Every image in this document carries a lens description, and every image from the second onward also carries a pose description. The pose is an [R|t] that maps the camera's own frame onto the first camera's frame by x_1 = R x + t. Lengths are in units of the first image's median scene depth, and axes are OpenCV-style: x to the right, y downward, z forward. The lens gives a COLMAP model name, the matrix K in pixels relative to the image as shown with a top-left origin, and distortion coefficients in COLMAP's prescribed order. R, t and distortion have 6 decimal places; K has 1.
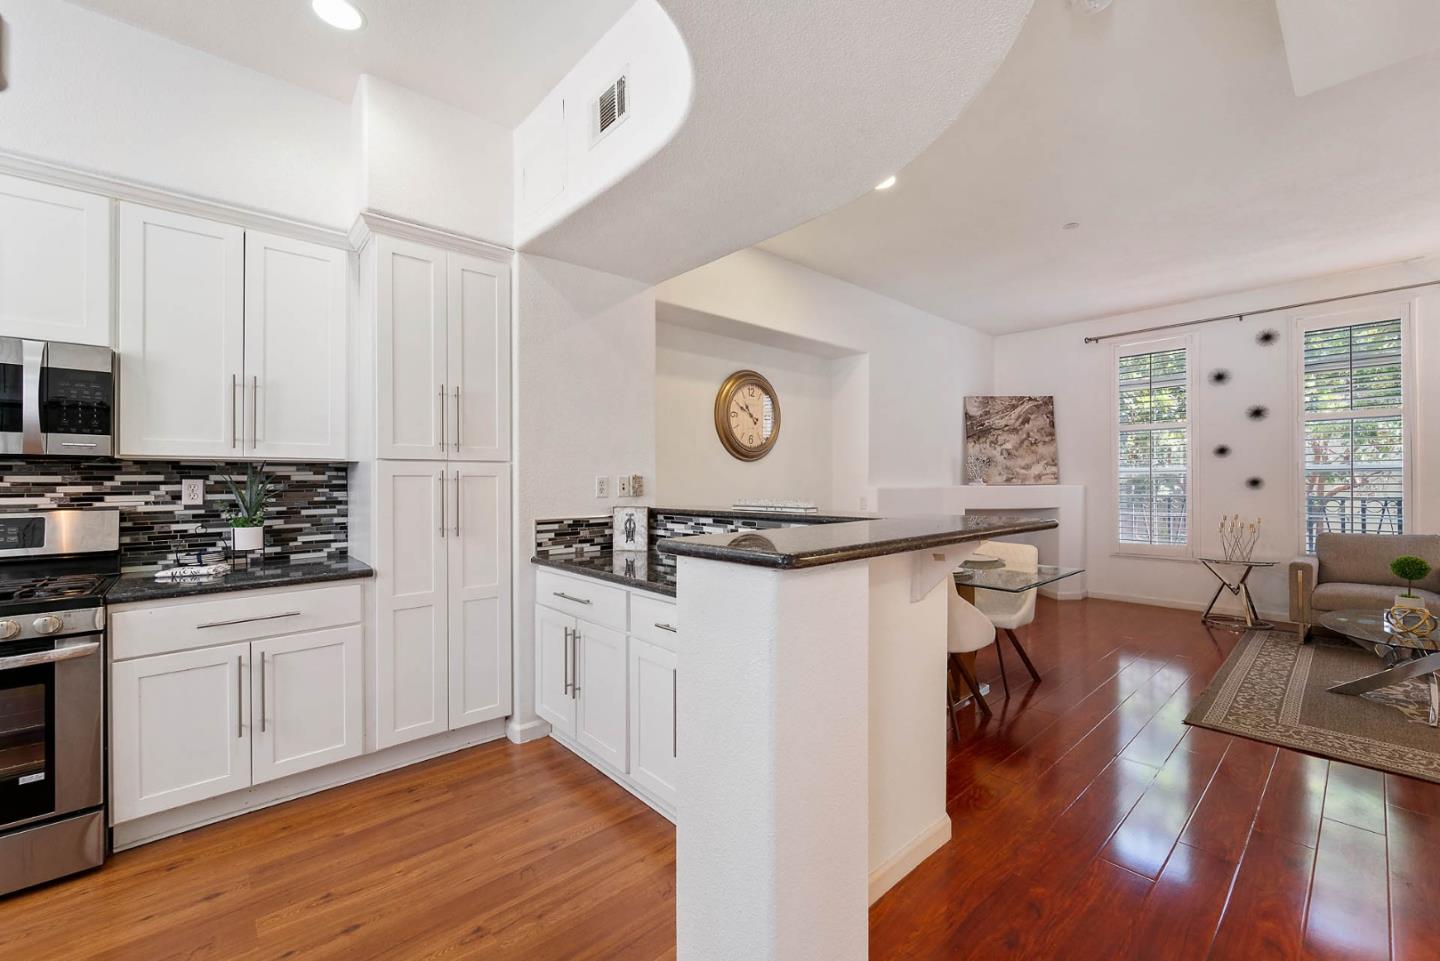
lens RADIAL K [[572.3, 0, 716.2], [0, 572.3, 481.9], [0, 0, 1]] dist [0.001852, -0.000354]
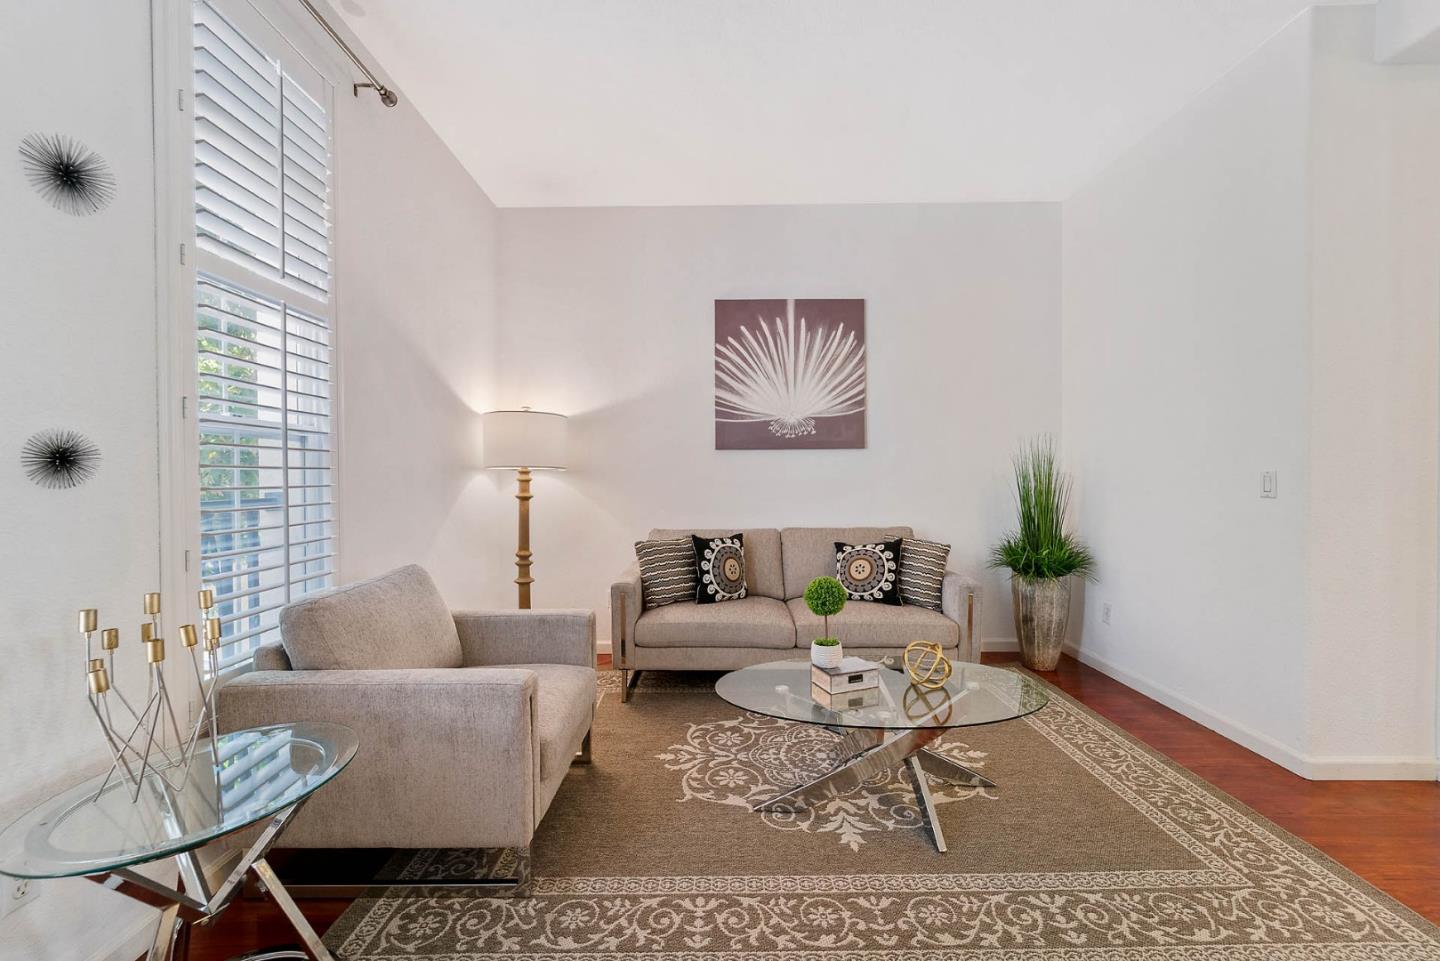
lens RADIAL K [[593.8, 0, 669.8], [0, 593.8, 482.1], [0, 0, 1]] dist [-0.001090, 0.000259]
pose [[-0.748555, 0.005387, 0.663051, 1.041860], [0.011748, 0.999918, 0.005138, 0.025364], [-0.662968, 0.011636, -0.748557, 1.827510]]
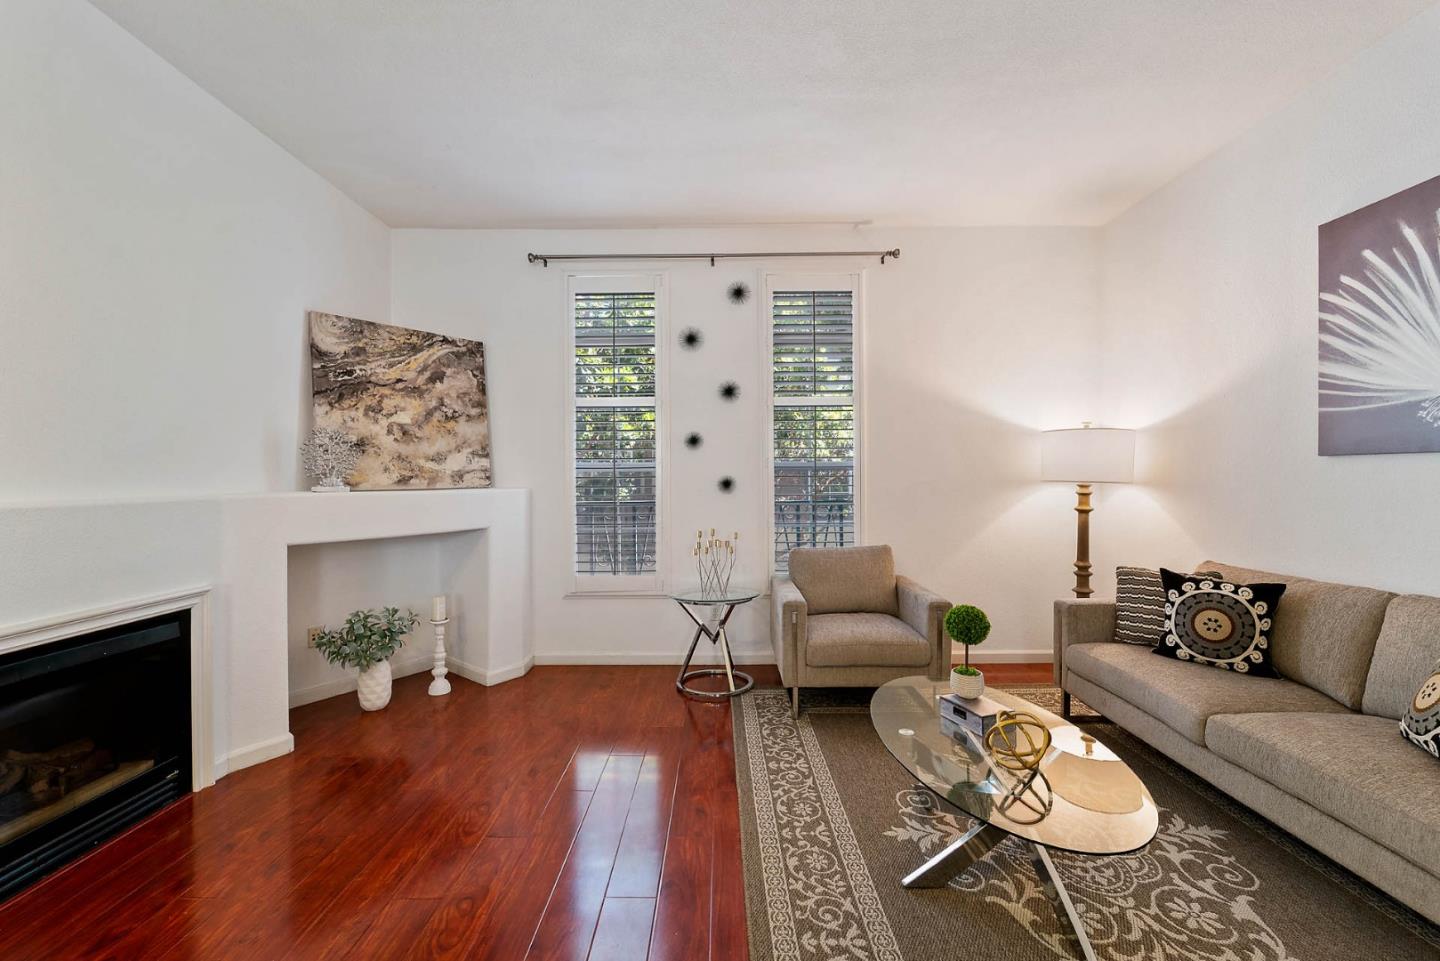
lens RADIAL K [[576.0, 0, 729.6], [0, 576.0, 483.0], [0, 0, 1]] dist [0.000635, 0.000004]
pose [[0.651327, -0.004214, 0.758785, 0.664374], [0.003201, 0.999991, 0.002807, -0.003239], [-0.758790, 0.000601, 0.651335, 0.911969]]
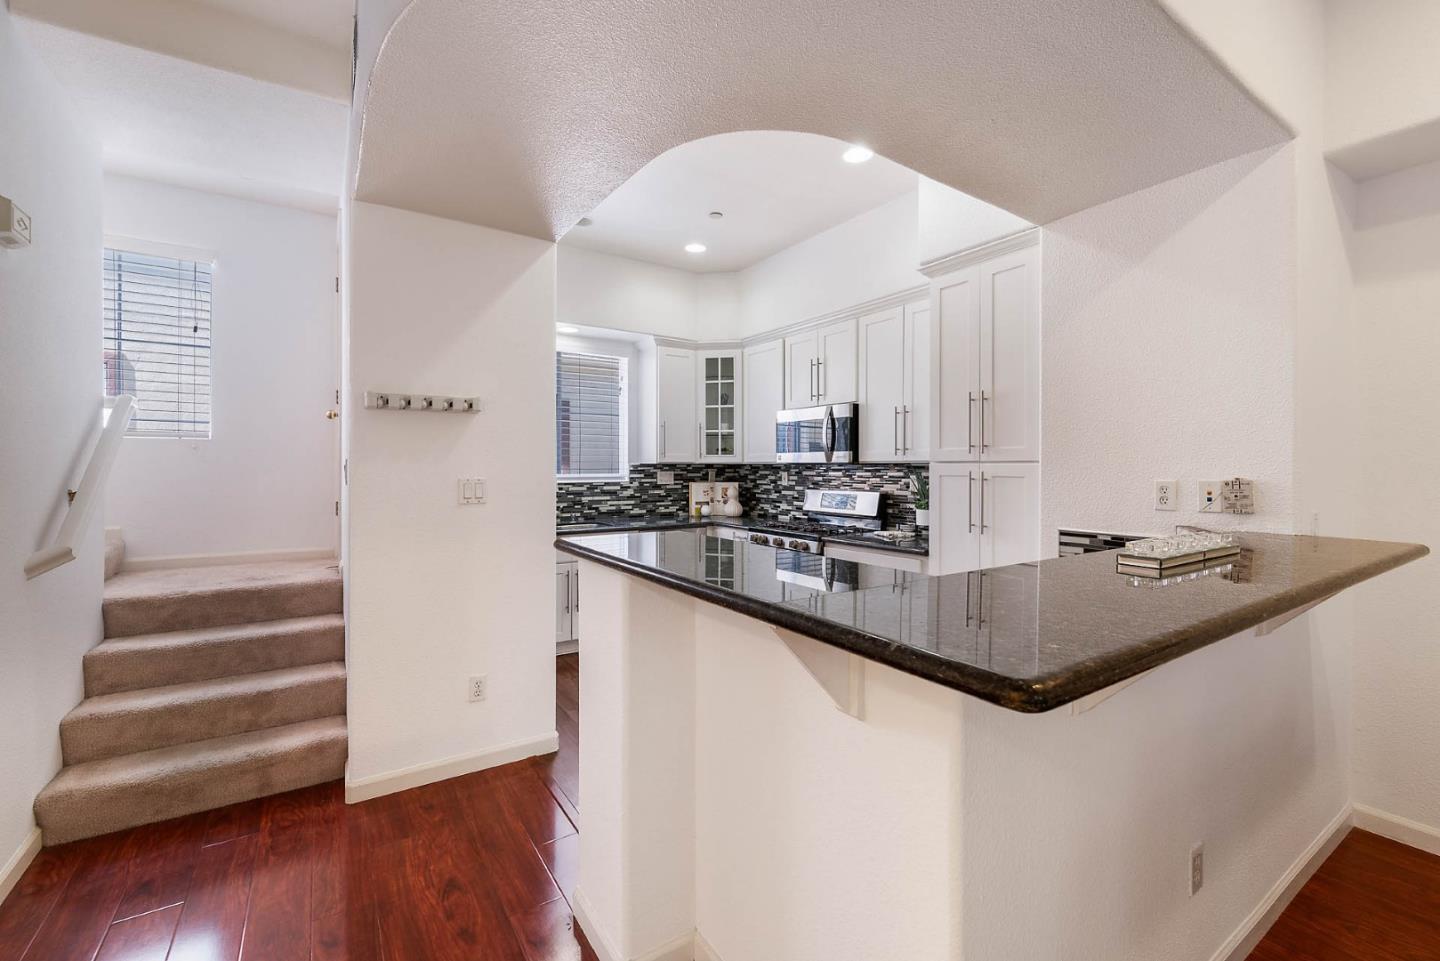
lens RADIAL K [[600.1, 0, 719.0], [0, 600.1, 463.7], [0, 0, 1]] dist [0.000867, 0.000140]
pose [[-0.127712, 0.001041, -0.991811, 0.636941], [-0.001055, 0.999999, 0.001186, -0.031608], [0.991811, 0.001198, -0.127711, 0.609576]]
